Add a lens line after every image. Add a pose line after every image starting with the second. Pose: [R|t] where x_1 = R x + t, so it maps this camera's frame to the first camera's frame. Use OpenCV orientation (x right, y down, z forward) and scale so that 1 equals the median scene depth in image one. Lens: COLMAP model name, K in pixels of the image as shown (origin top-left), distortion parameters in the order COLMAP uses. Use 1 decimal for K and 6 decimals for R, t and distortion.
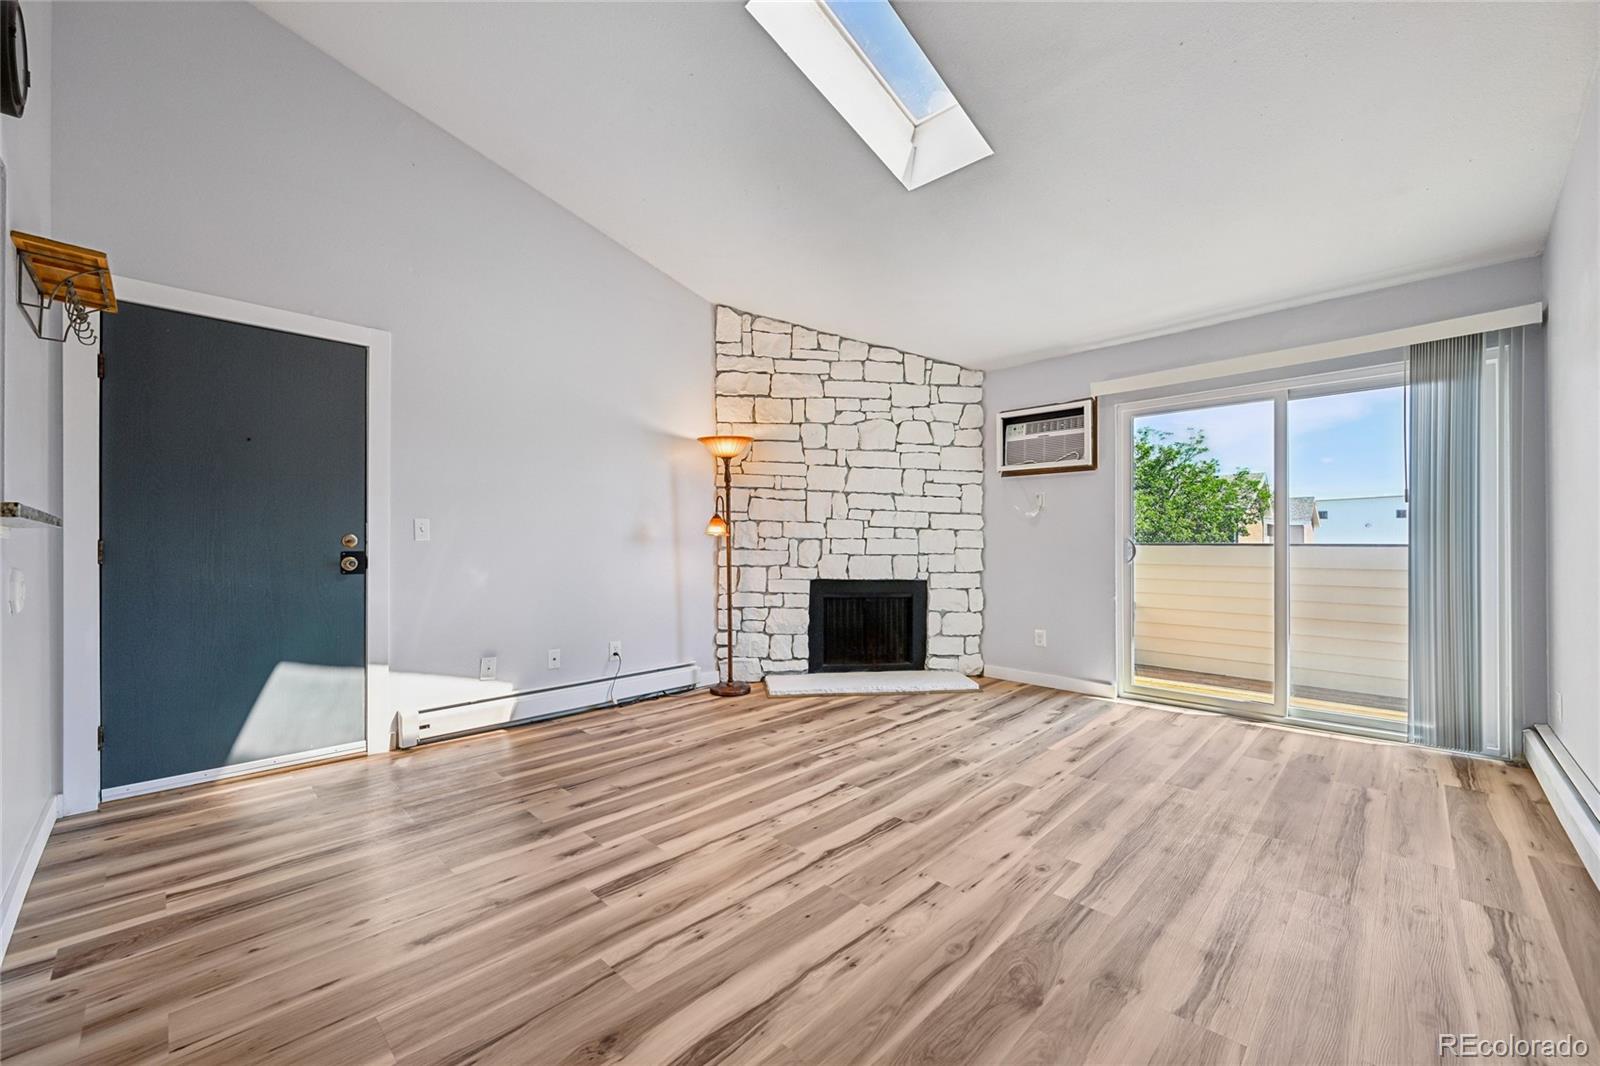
lens RADIAL K [[627.1, 0, 803.8], [0, 627.1, 540.4], [0, 0, 1]] dist [-0.003352, 0.001083]
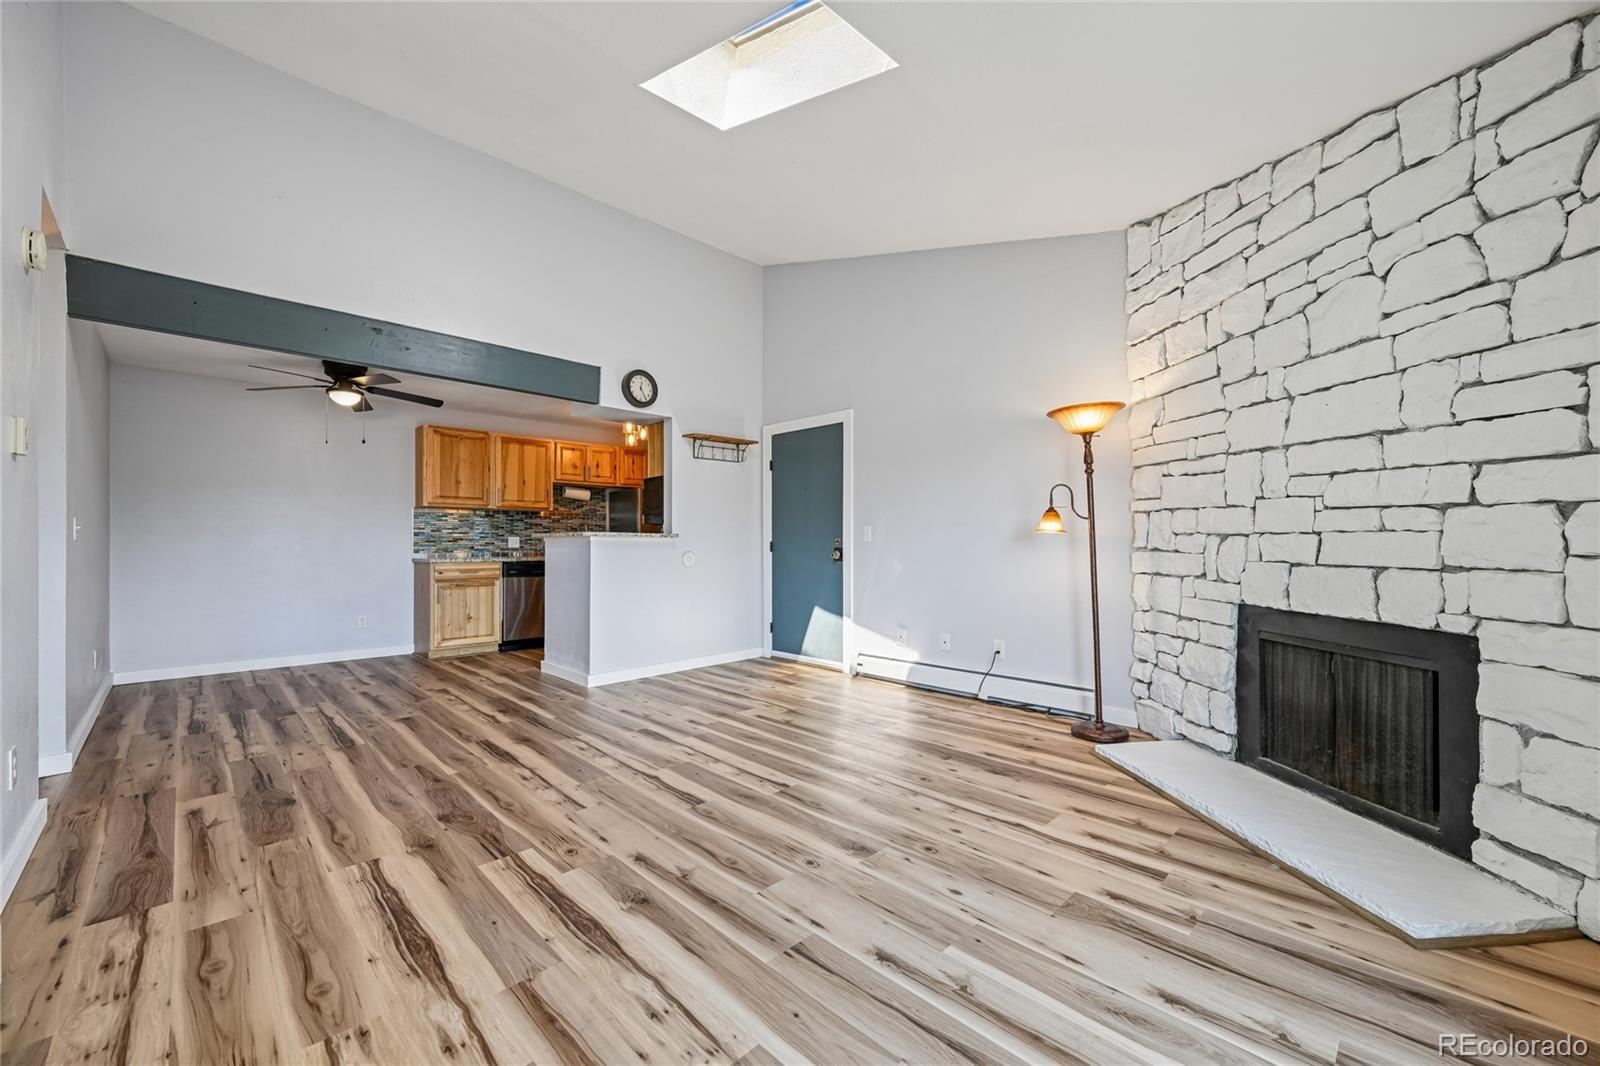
lens RADIAL K [[627.1, 0, 802.9], [0, 627.1, 539.7], [0, 0, 1]] dist [-0.003352, 0.001083]
pose [[-0.020245, -0.004418, -0.999785, 0.726564], [0.005883, 0.999972, -0.004538, 0.003088], [0.999778, -0.005974, -0.020219, 0.718843]]
